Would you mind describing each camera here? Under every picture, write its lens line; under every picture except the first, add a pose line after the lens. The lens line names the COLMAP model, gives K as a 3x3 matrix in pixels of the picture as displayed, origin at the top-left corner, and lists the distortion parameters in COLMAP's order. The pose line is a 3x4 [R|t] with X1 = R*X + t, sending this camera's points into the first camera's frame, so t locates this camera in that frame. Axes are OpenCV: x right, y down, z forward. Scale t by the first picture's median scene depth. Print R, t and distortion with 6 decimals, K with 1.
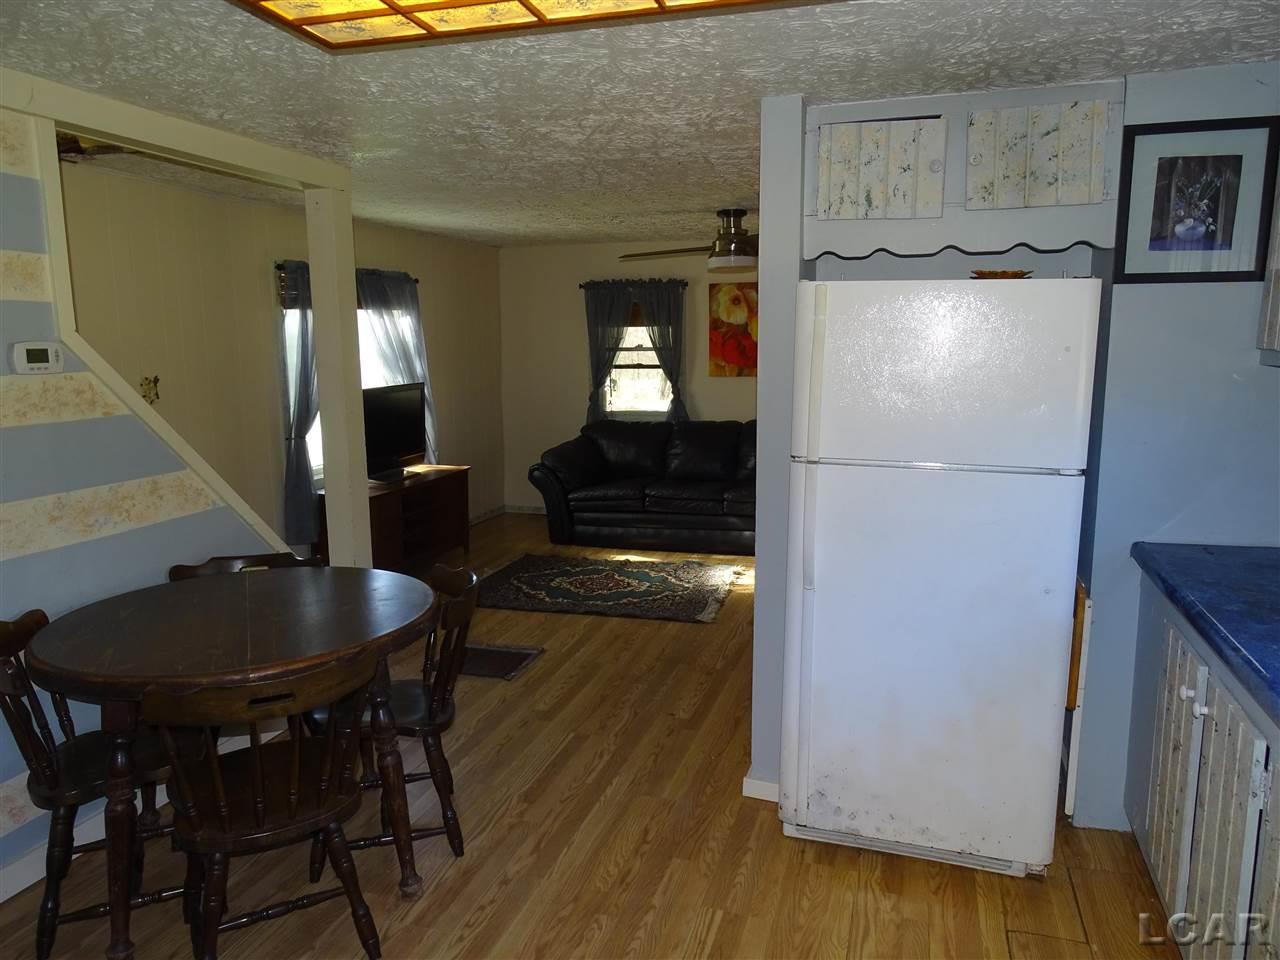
lens RADIAL K [[916.3, 0, 640.4], [0, 916.3, 479.2], [0, 0, 1]] dist [0.001463, 0.000743]
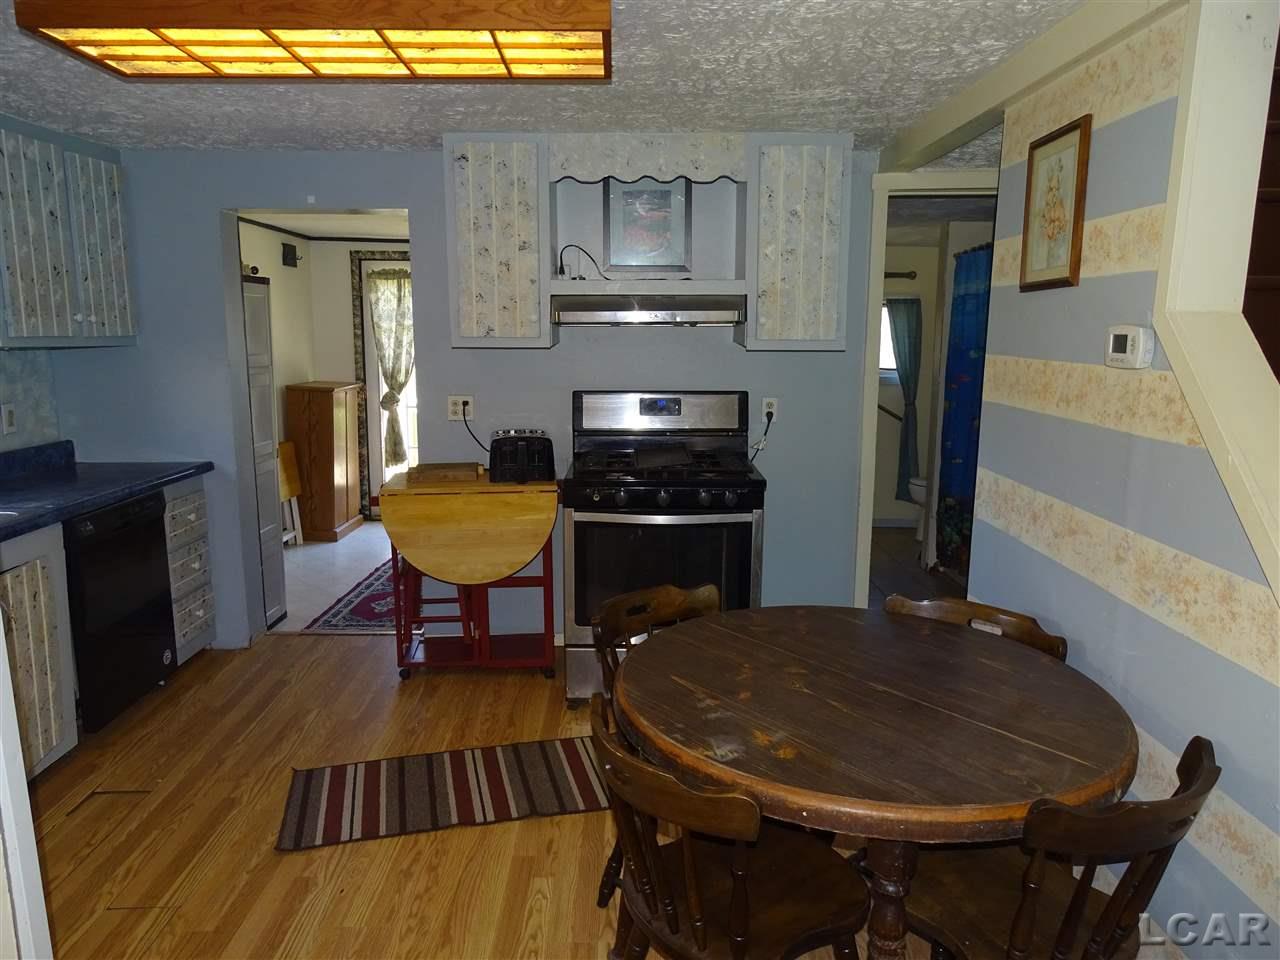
lens RADIAL K [[916.3, 0, 640.6], [0, 916.3, 482.0], [0, 0, 1]] dist [0.001463, 0.000743]
pose [[-0.955082, 0.053852, -0.291409, -0.038935], [-0.042761, 0.948015, 0.315341, -0.232072], [0.293241, 0.313637, -0.903129, 1.498800]]
